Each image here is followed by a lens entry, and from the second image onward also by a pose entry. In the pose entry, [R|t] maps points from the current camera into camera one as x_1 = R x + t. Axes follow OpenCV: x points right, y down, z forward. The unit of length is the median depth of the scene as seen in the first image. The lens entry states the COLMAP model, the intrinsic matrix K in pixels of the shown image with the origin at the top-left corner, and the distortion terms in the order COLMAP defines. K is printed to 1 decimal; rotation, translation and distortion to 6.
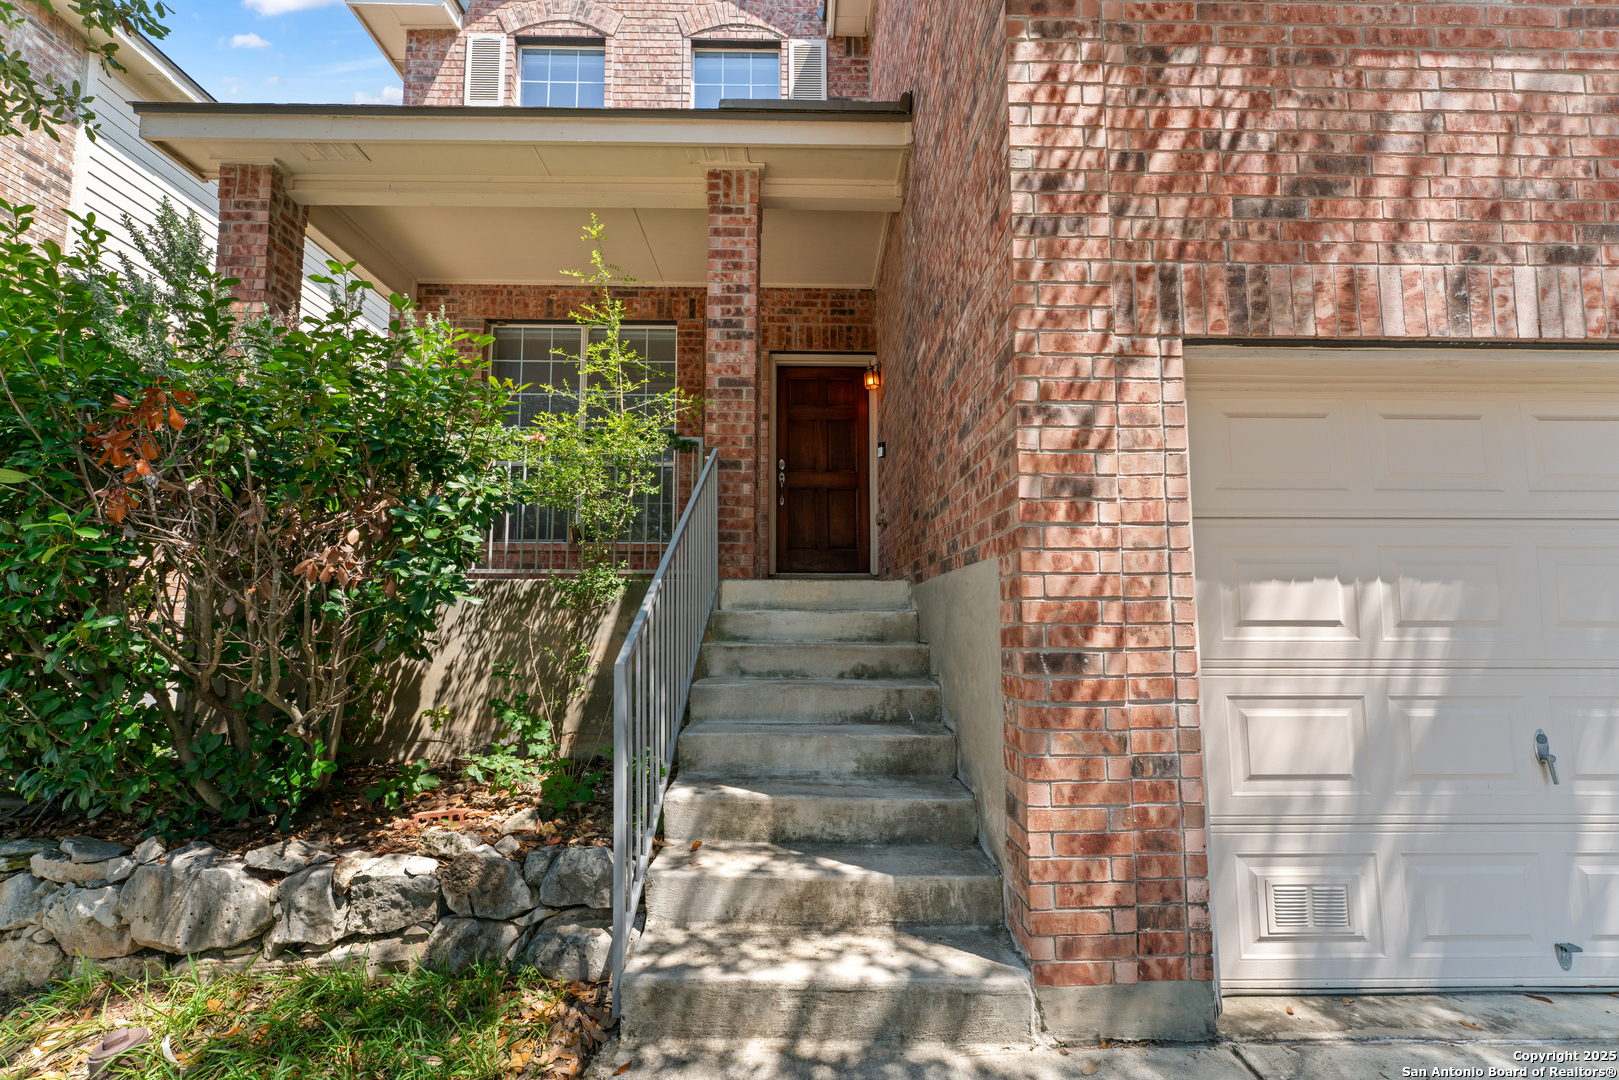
lens RADIAL K [[656.3, 0, 810.8], [0, 656.3, 565.3], [0, 0, 1]] dist [-0.000456, 0.000021]
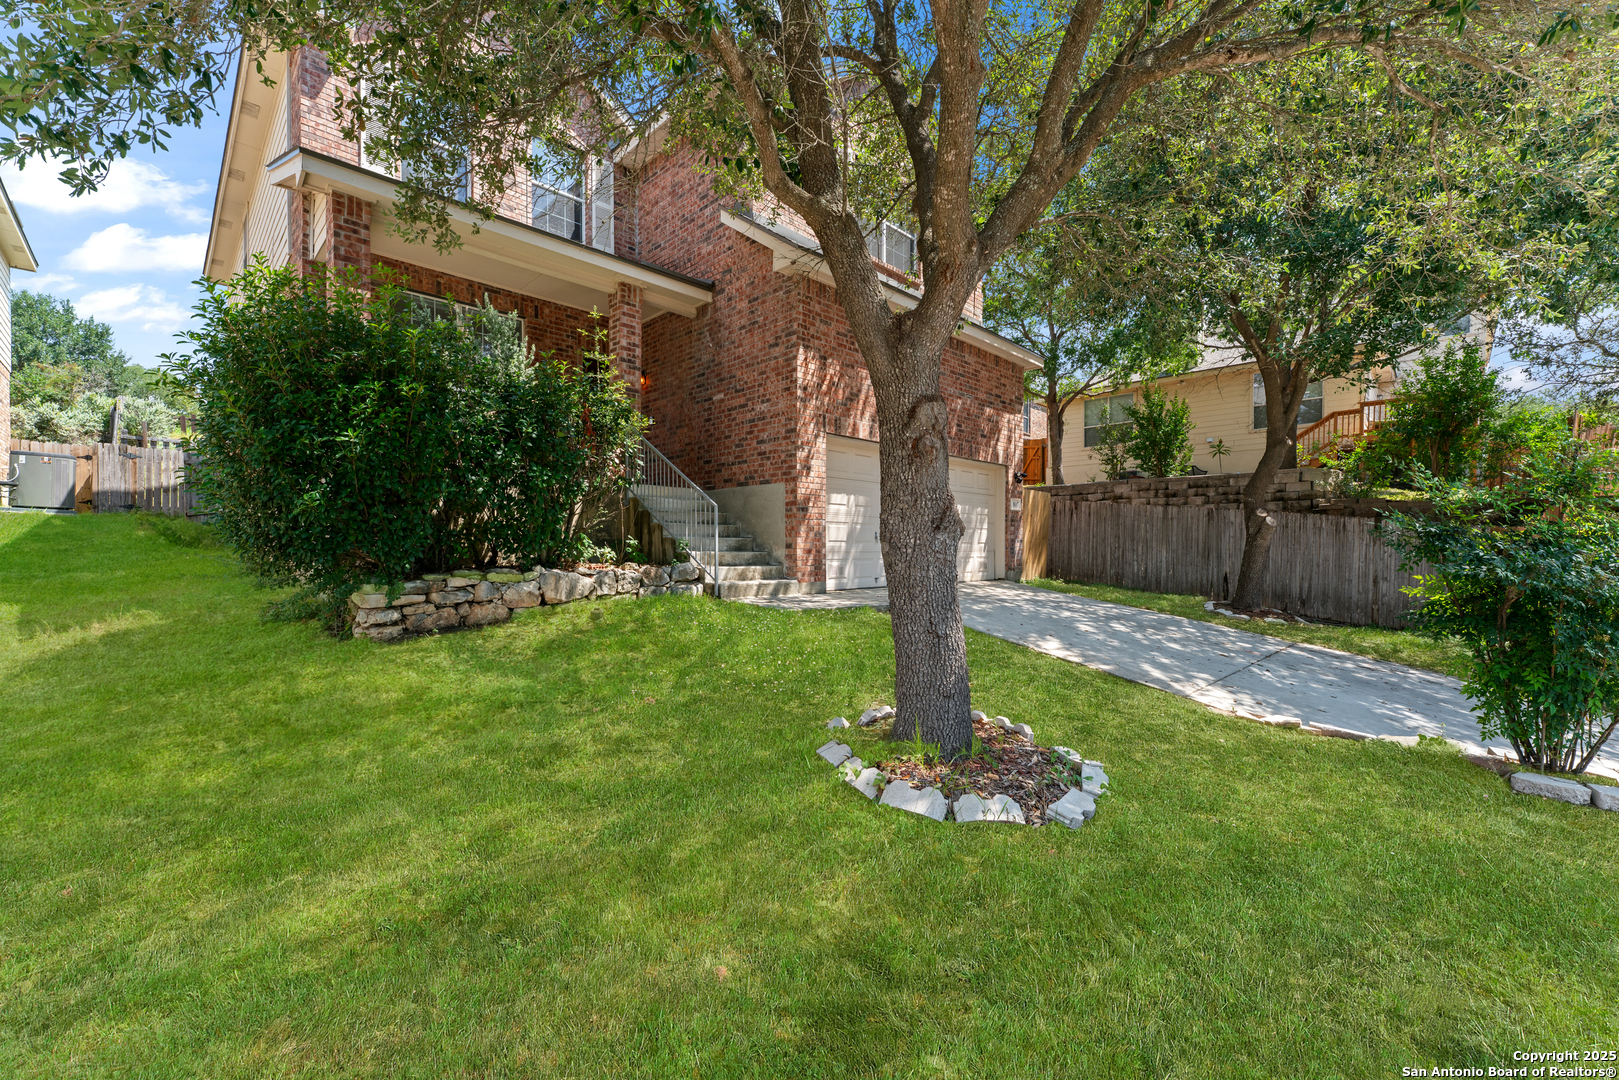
lens RADIAL K [[637.1, 0, 832.6], [0, 637.1, 549.2], [0, 0, 1]] dist [-0.001057, -0.000119]
pose [[0.697611, -0.005100, 0.716459, -2.208071], [-0.060659, 0.995964, 0.066153, 0.111583], [-0.713905, -0.089609, 0.694486, -1.815030]]
